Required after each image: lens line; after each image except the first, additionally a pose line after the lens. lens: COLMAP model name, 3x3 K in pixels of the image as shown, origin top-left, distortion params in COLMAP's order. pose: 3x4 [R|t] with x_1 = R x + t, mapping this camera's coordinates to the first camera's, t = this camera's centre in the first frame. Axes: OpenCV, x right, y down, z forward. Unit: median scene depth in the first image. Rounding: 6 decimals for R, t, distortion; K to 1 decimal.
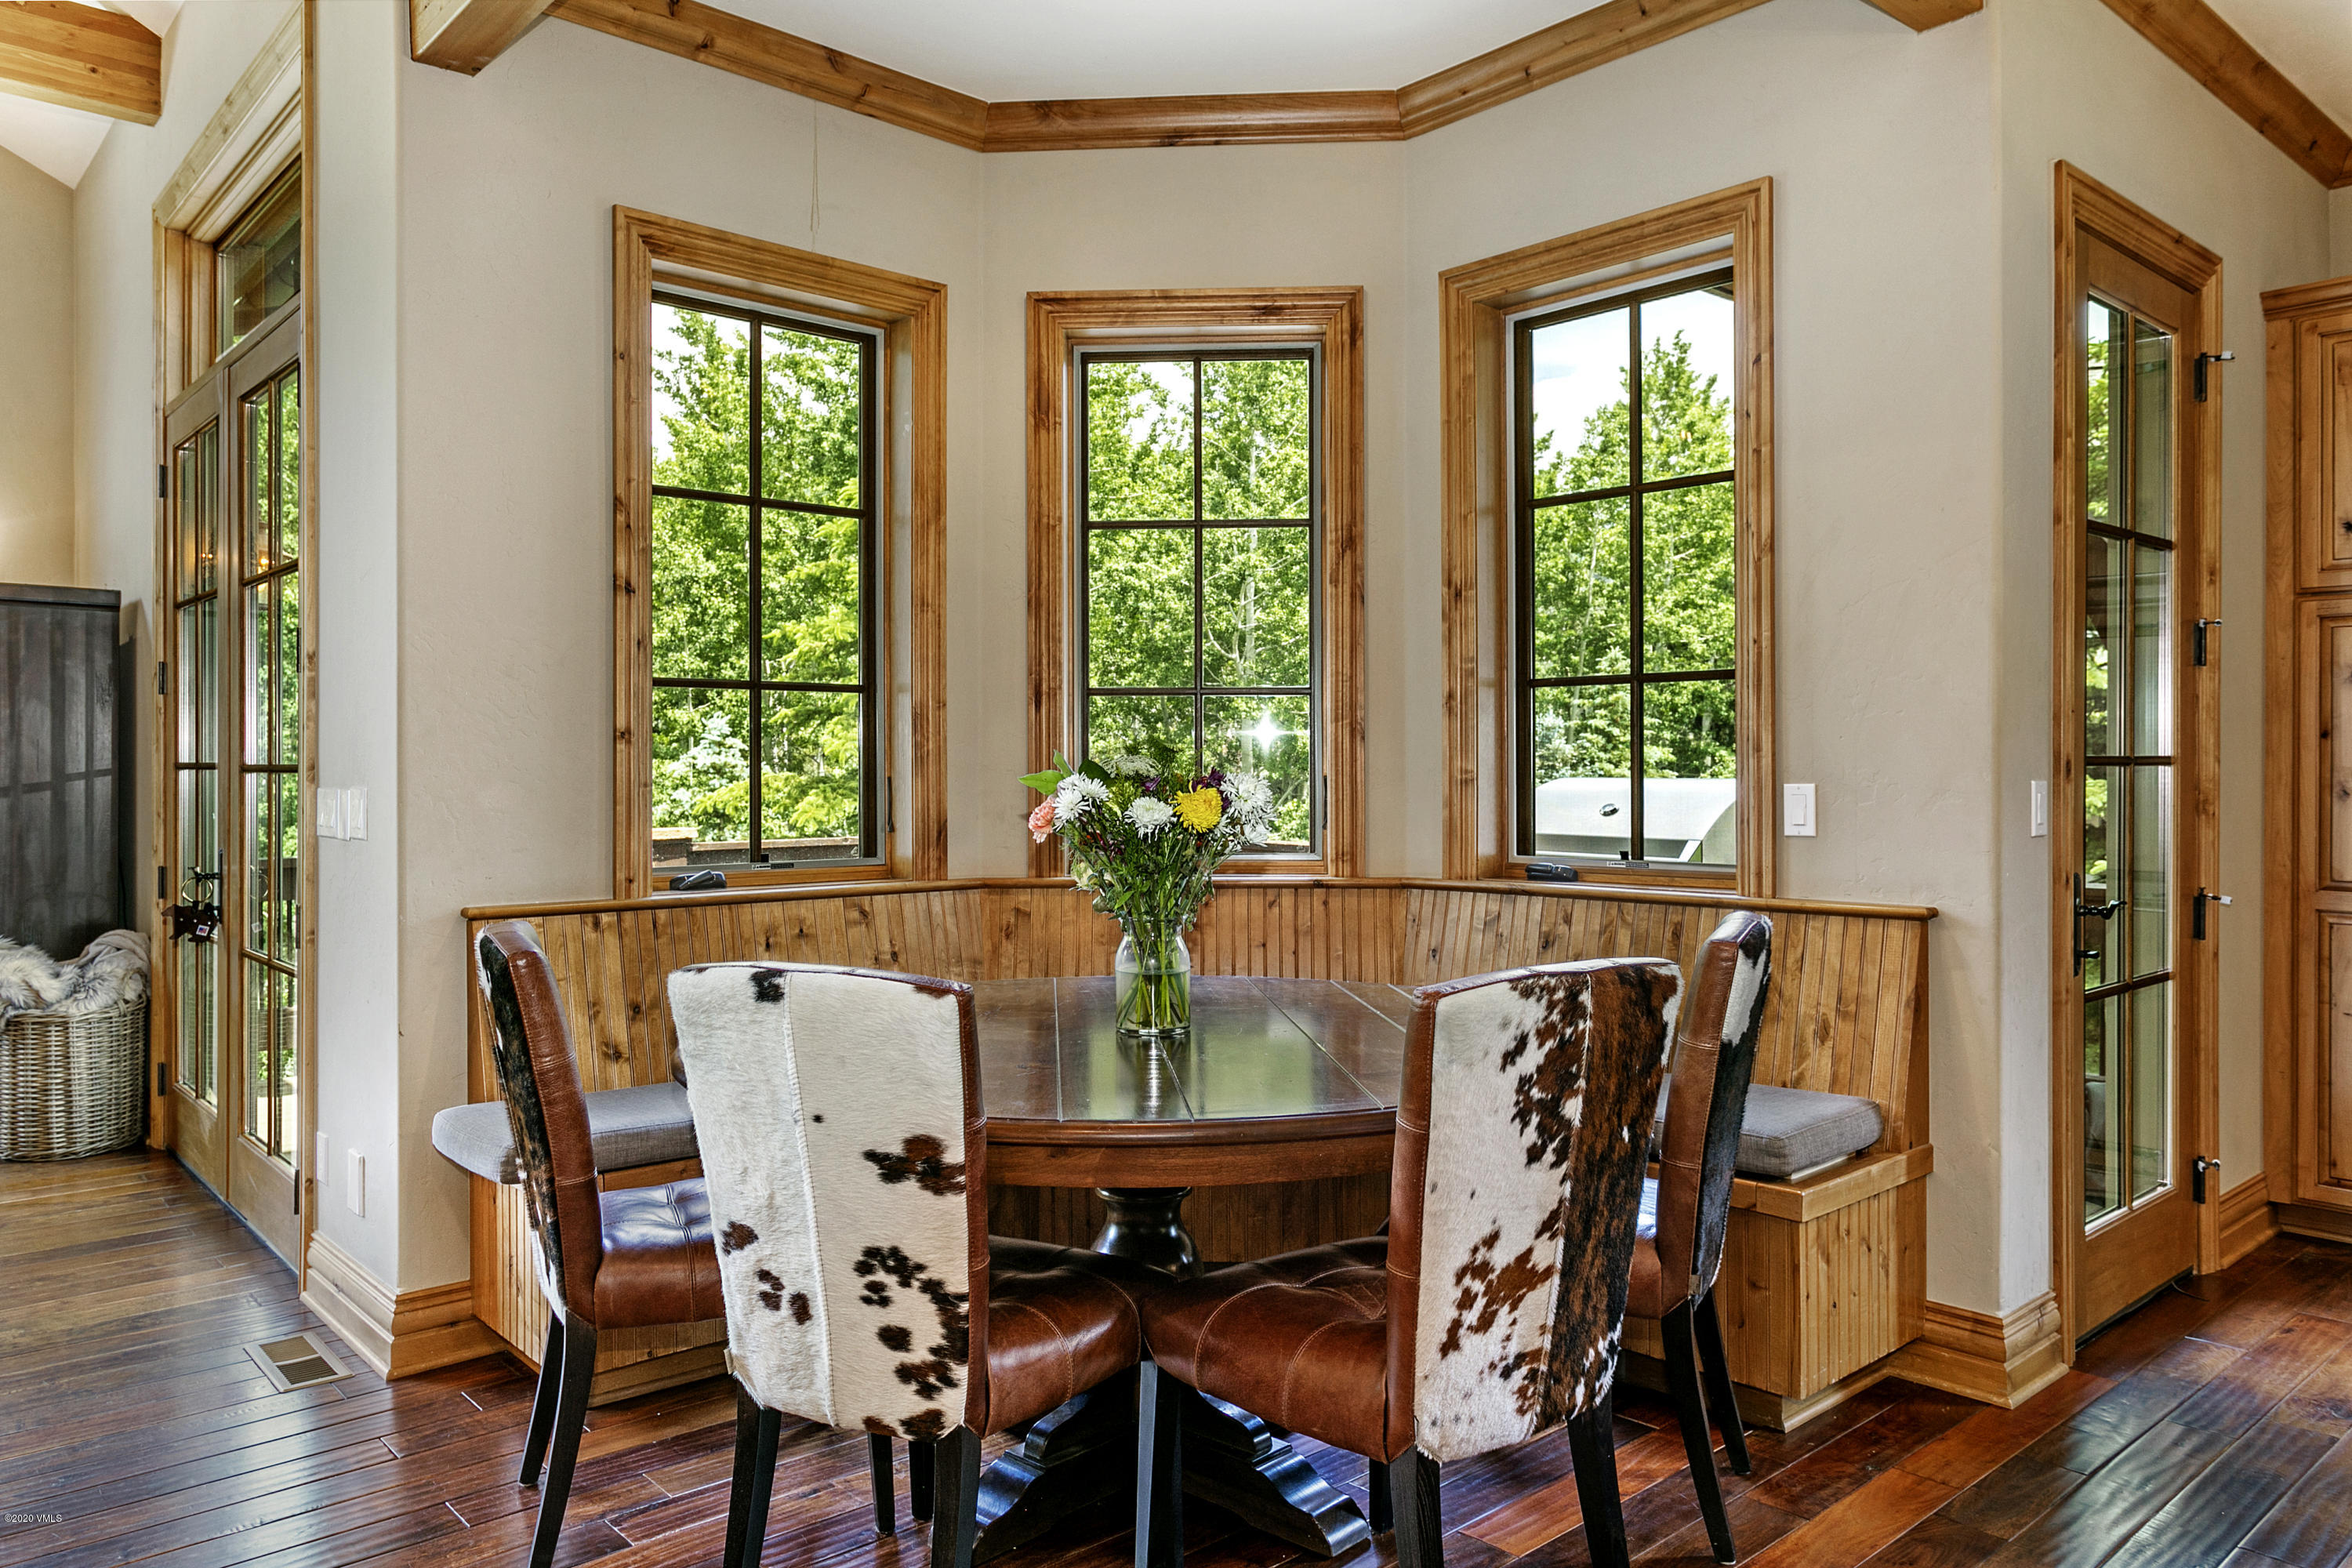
lens RADIAL K [[1622.5, 0, 1171.0], [0, 1622.5, 787.8], [0, 0, 1]] dist [-0.006875, 0.000147]
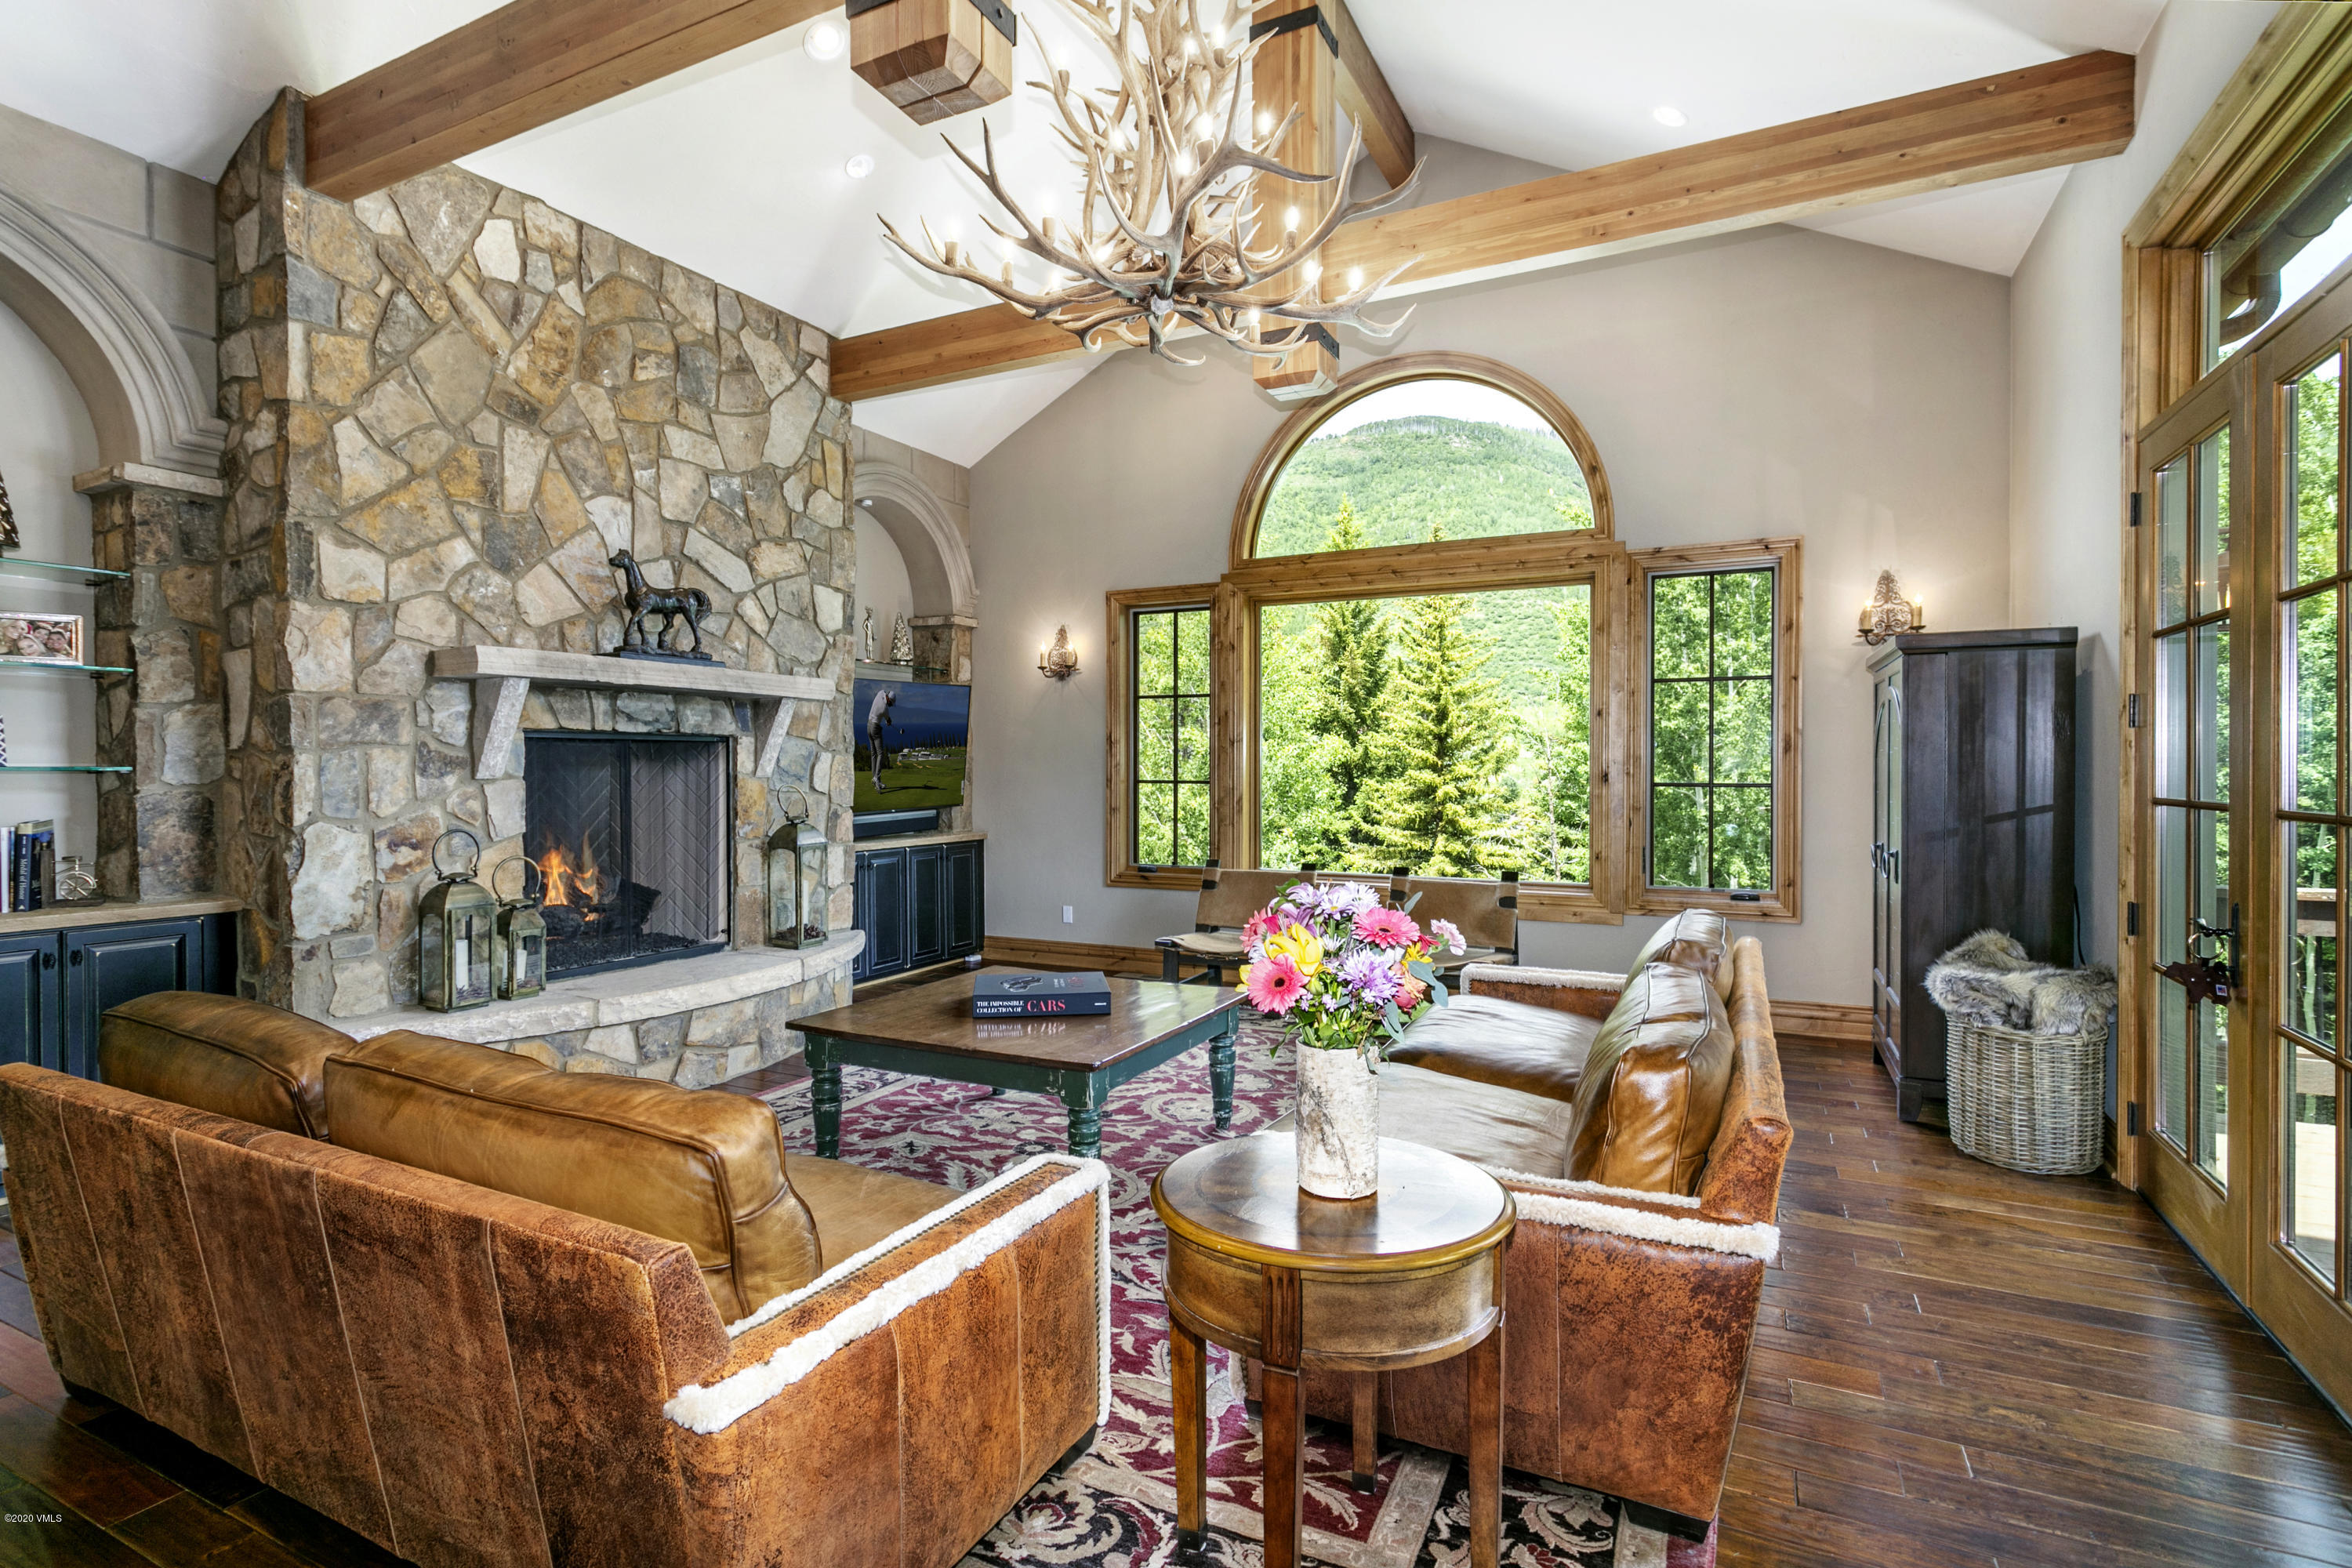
lens RADIAL K [[1124.4, 0, 1169.3], [0, 1124.4, 782.9], [0, 0, 1]] dist [0.005145, 0.000694]
pose [[0.371358, 0.005208, -0.928475, -0.204628], [0.001076, 0.999981, 0.006039, -0.028481], [0.928489, -0.003242, 0.371346, 0.202724]]
